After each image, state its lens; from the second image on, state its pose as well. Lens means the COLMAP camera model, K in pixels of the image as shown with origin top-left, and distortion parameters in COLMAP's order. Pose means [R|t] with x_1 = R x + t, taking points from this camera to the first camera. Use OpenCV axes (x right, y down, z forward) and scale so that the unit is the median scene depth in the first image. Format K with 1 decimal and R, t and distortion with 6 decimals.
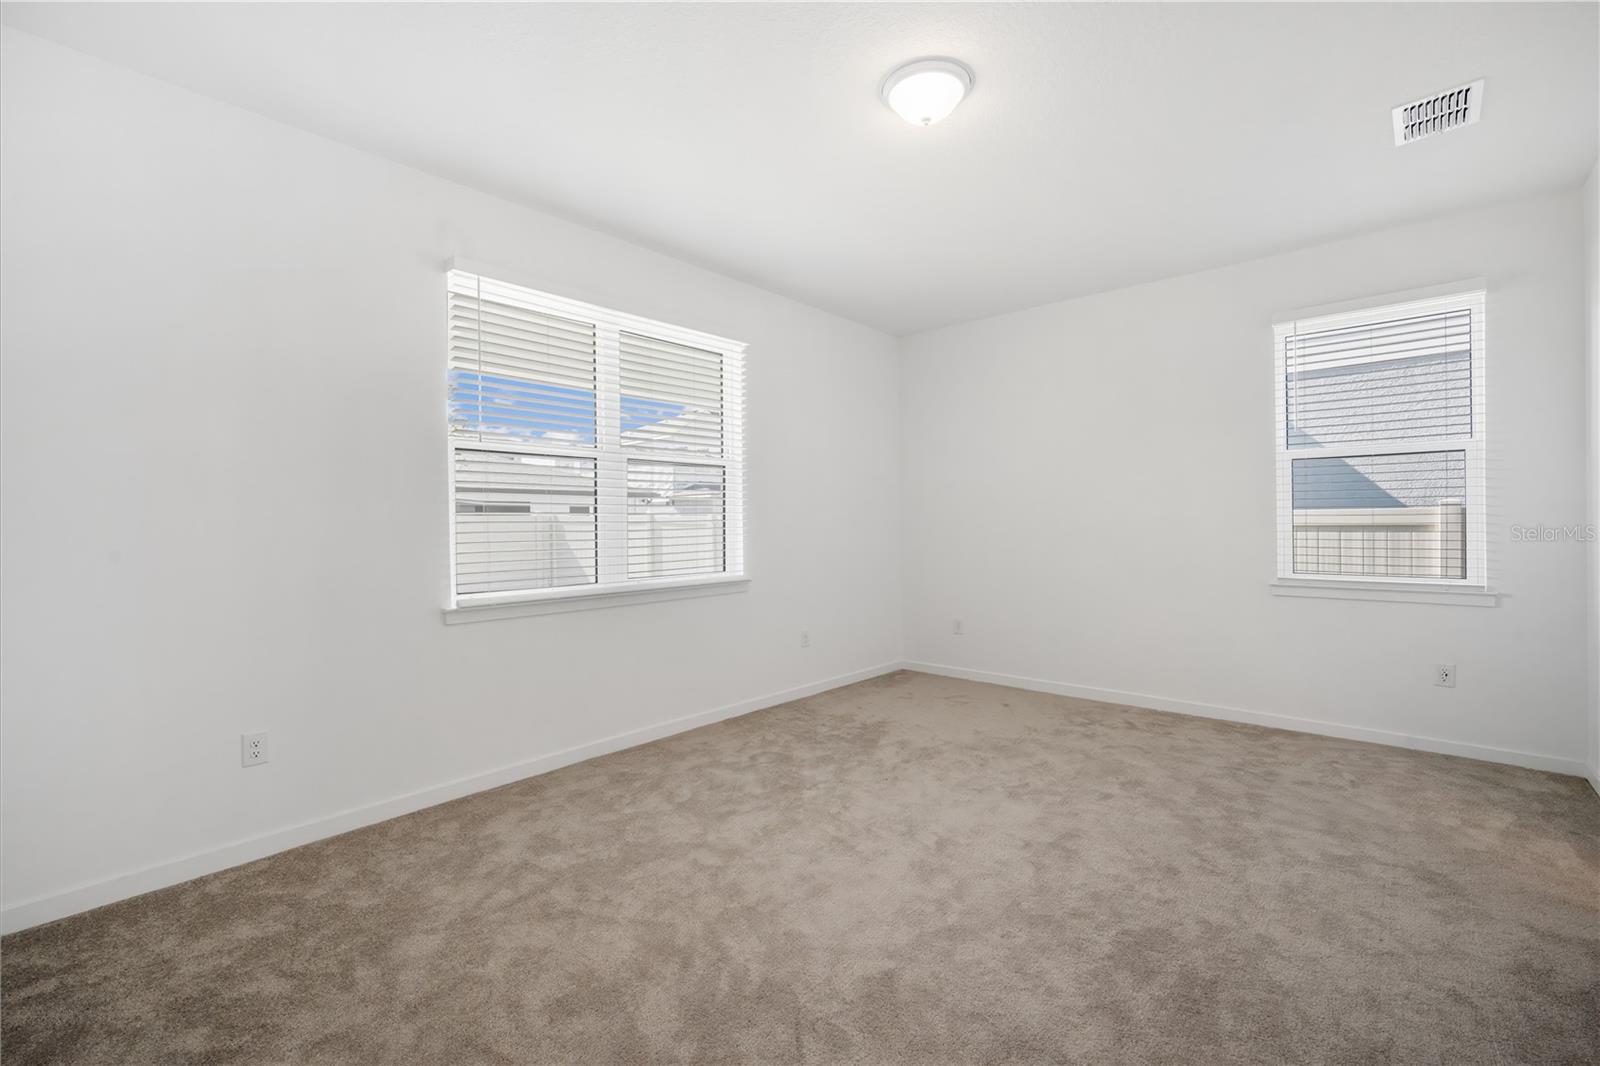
lens RADIAL K [[699.8, 0, 799.4], [0, 699.8, 531.7], [0, 0, 1]] dist [-0.001798, 0.000254]
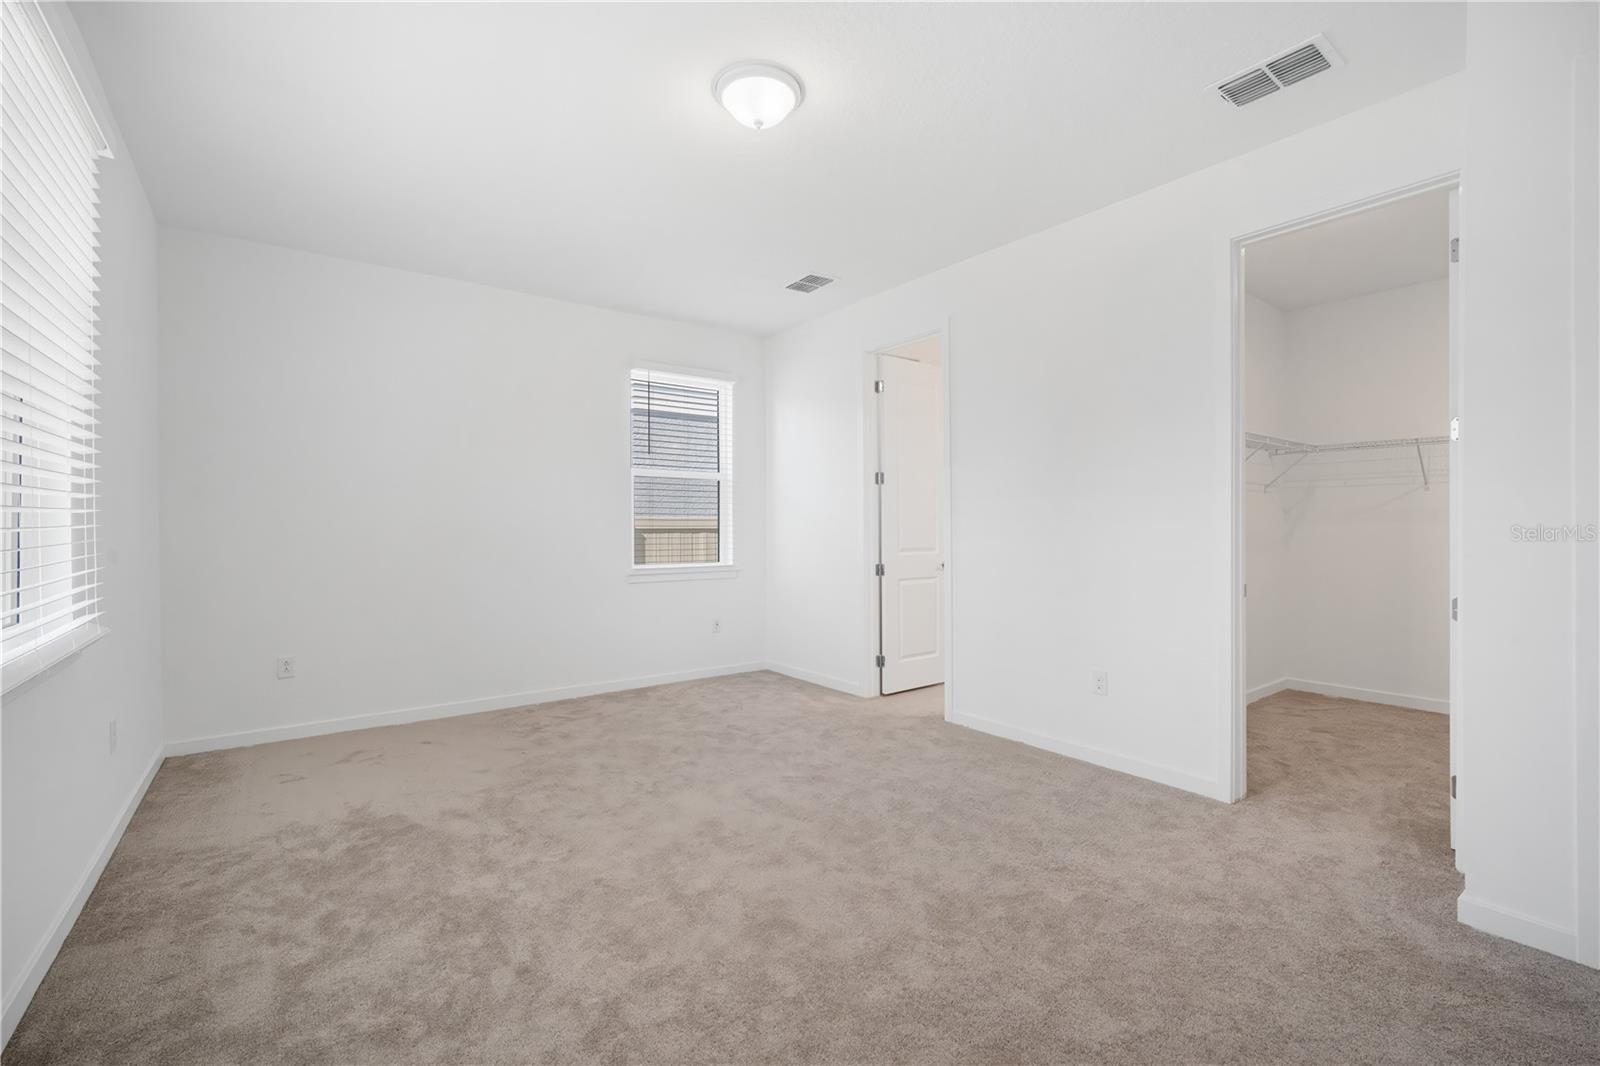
lens RADIAL K [[699.8, 0, 802.7], [0, 699.8, 528.2], [0, 0, 1]] dist [-0.001798, 0.000254]
pose [[0.191149, 0.004639, 0.981550, -0.542856], [0.008140, 0.999947, -0.006311, 0.003149], [-0.981527, 0.009196, 0.191101, 0.503144]]
